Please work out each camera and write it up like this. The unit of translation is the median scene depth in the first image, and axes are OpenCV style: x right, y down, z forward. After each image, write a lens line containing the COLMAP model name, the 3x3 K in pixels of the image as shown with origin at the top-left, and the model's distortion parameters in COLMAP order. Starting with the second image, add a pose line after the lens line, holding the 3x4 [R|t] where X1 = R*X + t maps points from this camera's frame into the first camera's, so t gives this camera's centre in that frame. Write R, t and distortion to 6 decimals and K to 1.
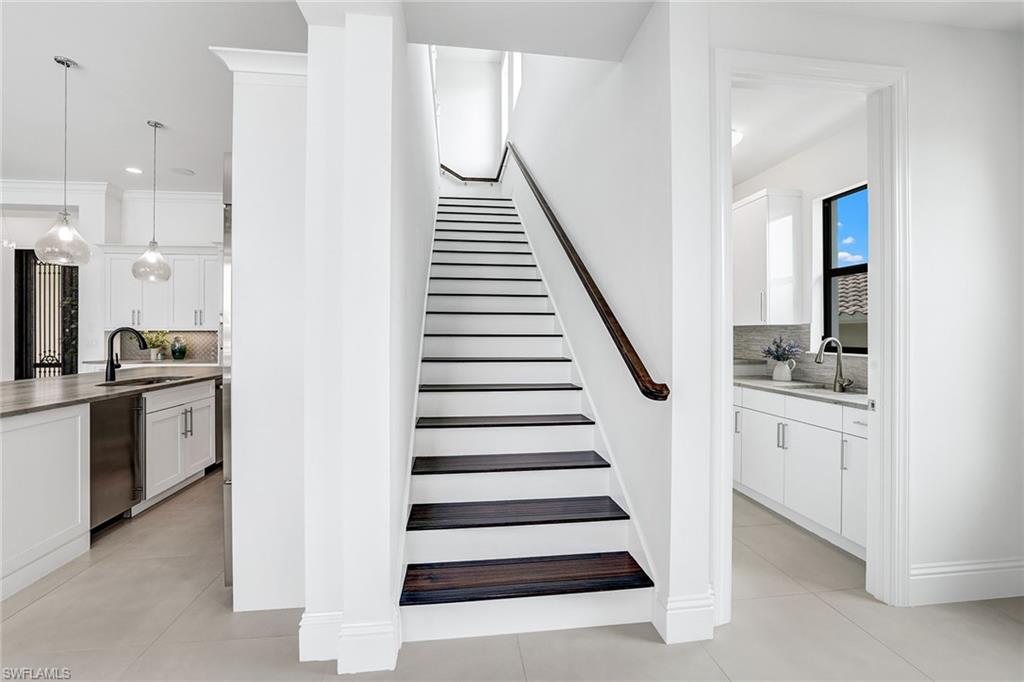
lens RADIAL K [[425.4, 0, 509.4], [0, 425.4, 337.8], [0, 0, 1]] dist [-0.001852, 0.000015]
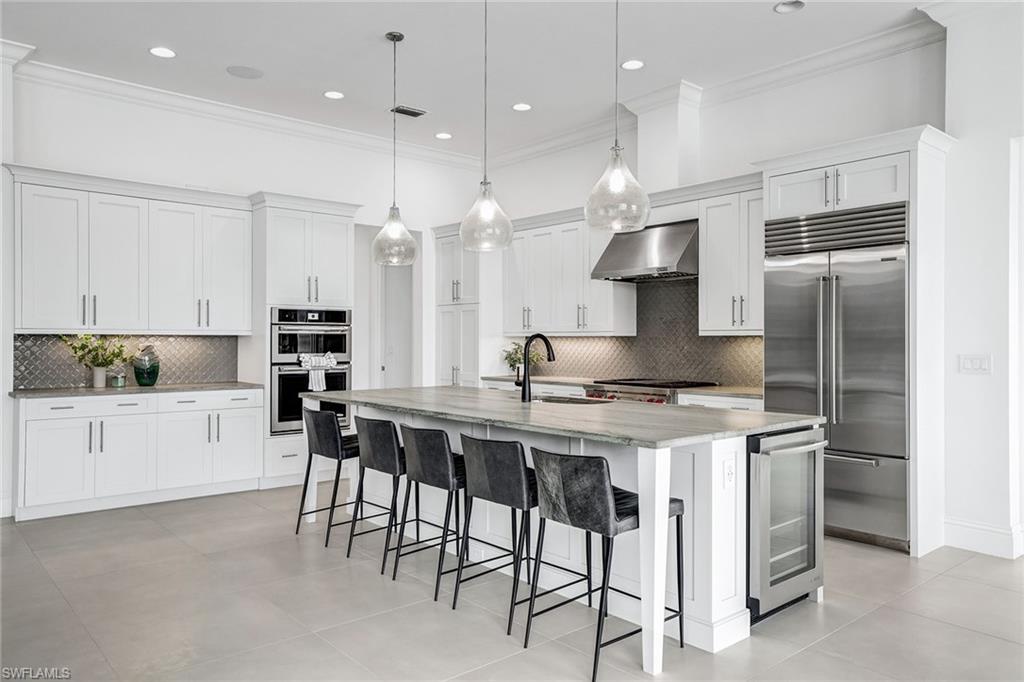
lens RADIAL K [[737.3, 0, 508.4], [0, 737.3, 345.9], [0, 0, 1]] dist [0.009464, 0.002723]
pose [[0.820874, -0.006005, 0.571078, -0.947389], [0.004877, 0.999982, 0.003505, -0.003079], [-0.571089, -0.000092, 0.820888, -0.061470]]
